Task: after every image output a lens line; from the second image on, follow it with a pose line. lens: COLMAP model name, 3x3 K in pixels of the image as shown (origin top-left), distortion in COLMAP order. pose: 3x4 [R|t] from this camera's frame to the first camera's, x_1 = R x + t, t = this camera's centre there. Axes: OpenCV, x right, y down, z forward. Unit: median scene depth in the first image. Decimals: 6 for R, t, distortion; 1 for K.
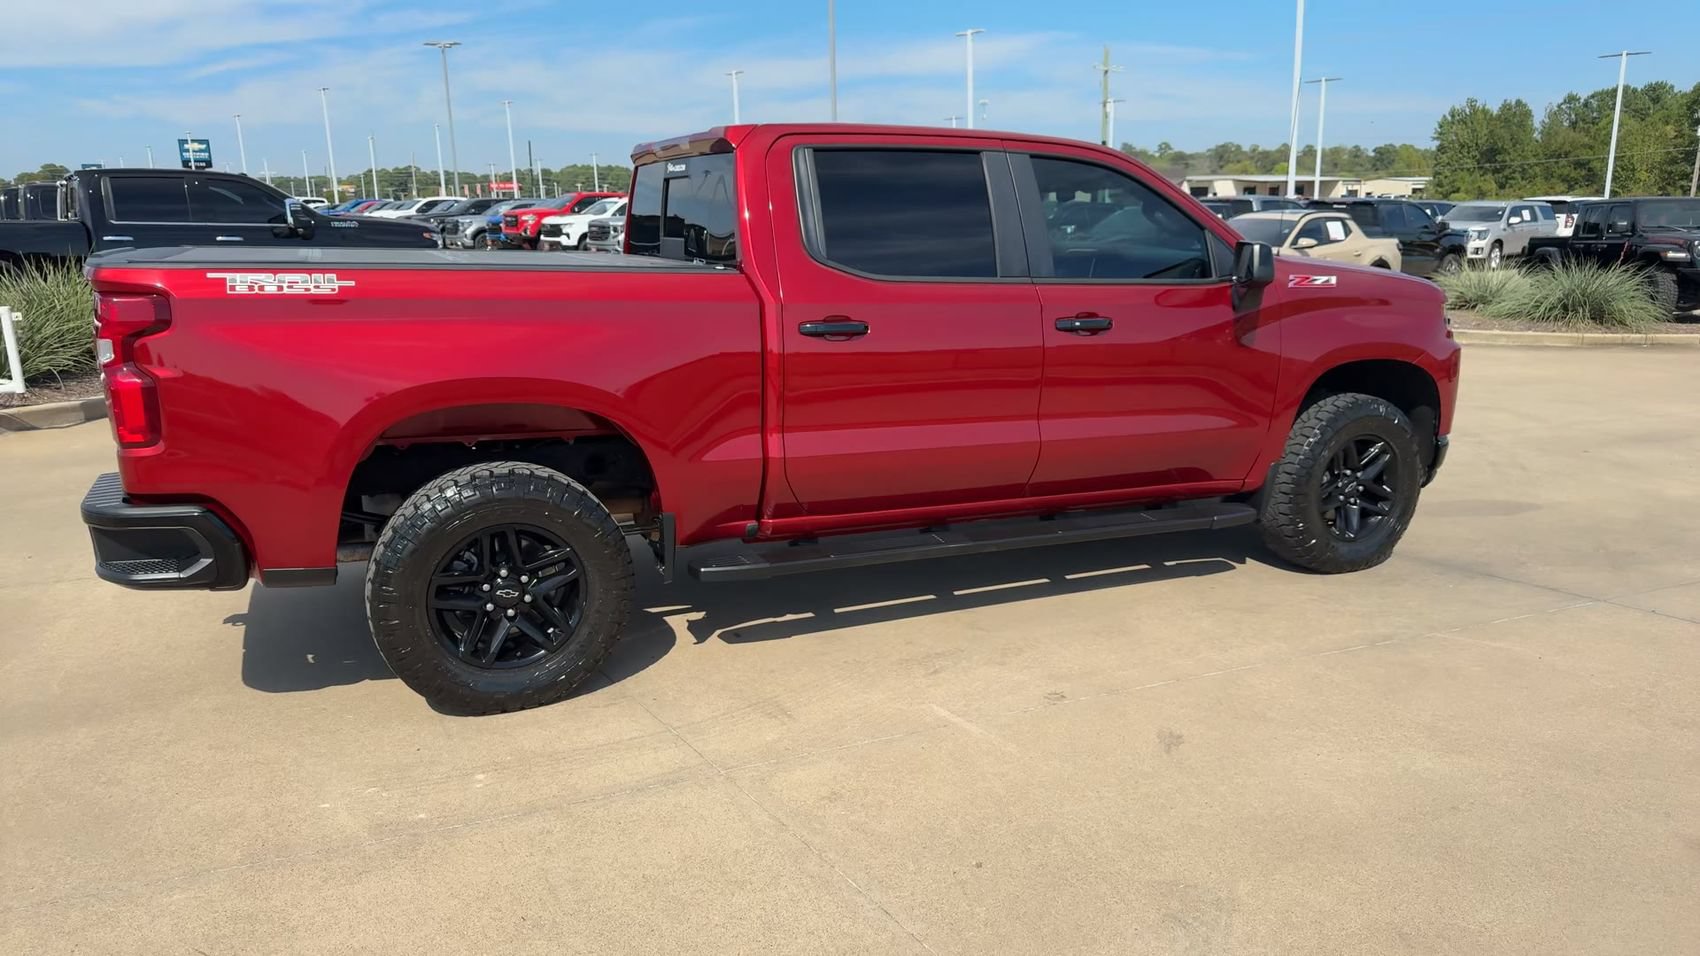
lens RADIAL K [[1176.8, 0, 848.1], [0, 1176.8, 482.9], [0, 0, 1]] dist [0.034756, -0.033854]
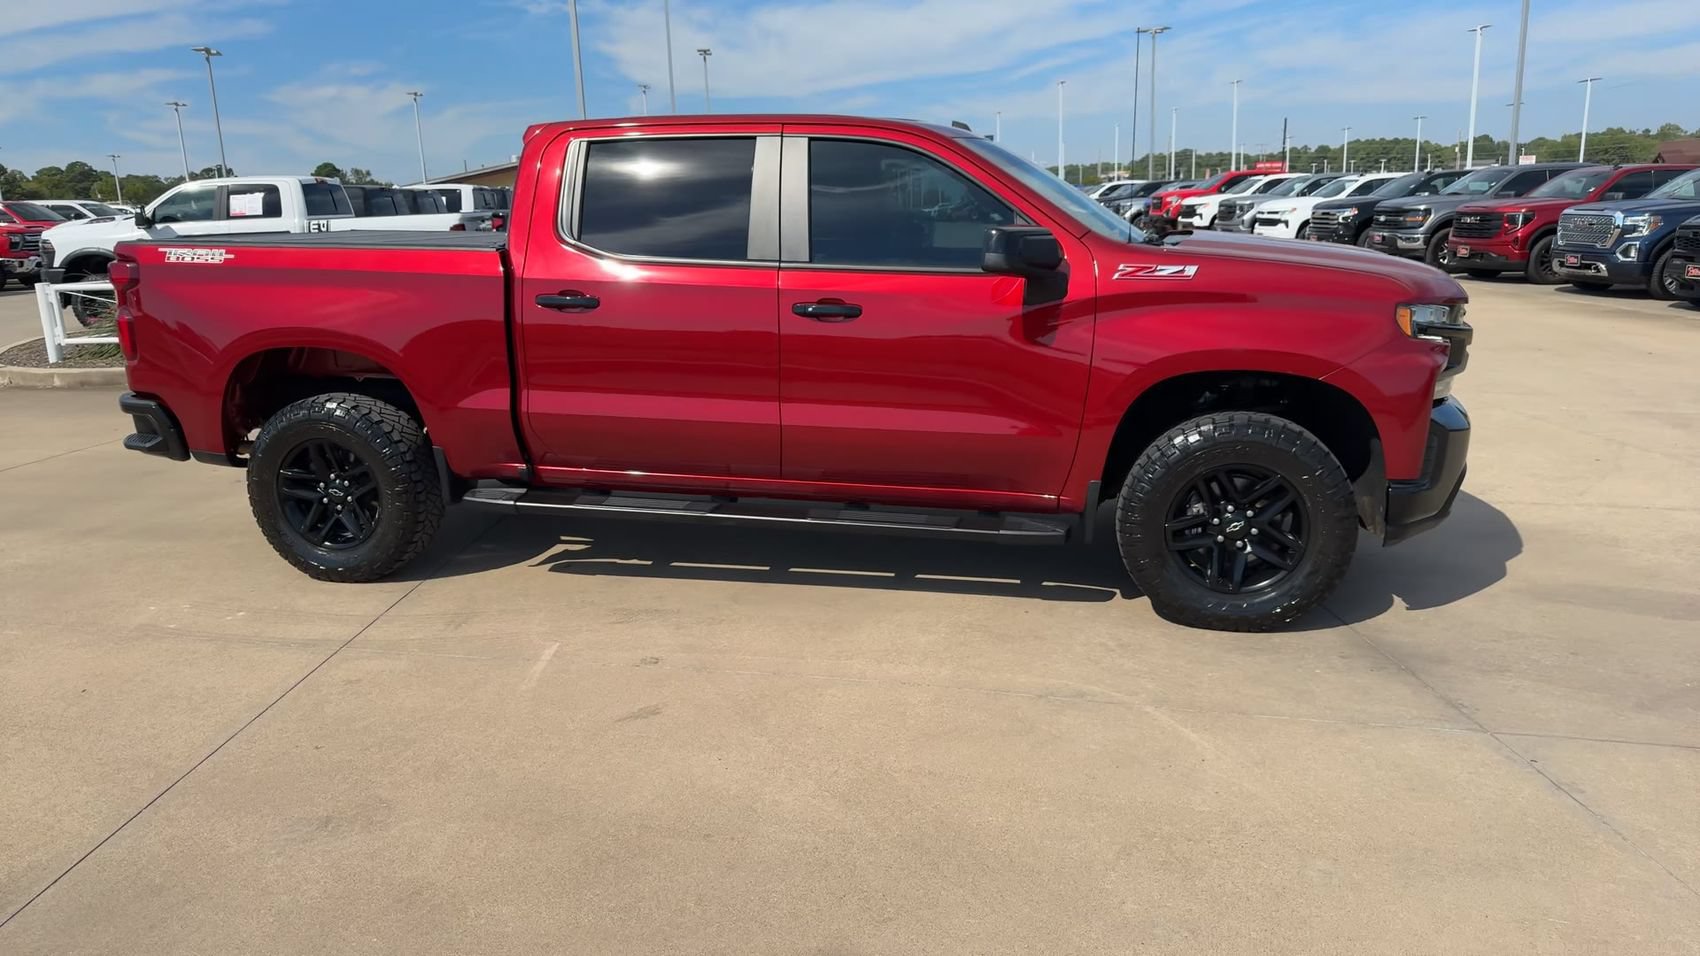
lens RADIAL K [[1176.8, 0, 848.5], [0, 1176.8, 479.1], [0, 0, 1]] dist [0.034756, -0.033854]
pose [[0.803646, 0.122784, -0.582304, 0.127675], [-0.115596, 0.992055, 0.049647, -0.007257], [0.583773, 0.027414, 0.811454, 0.034815]]
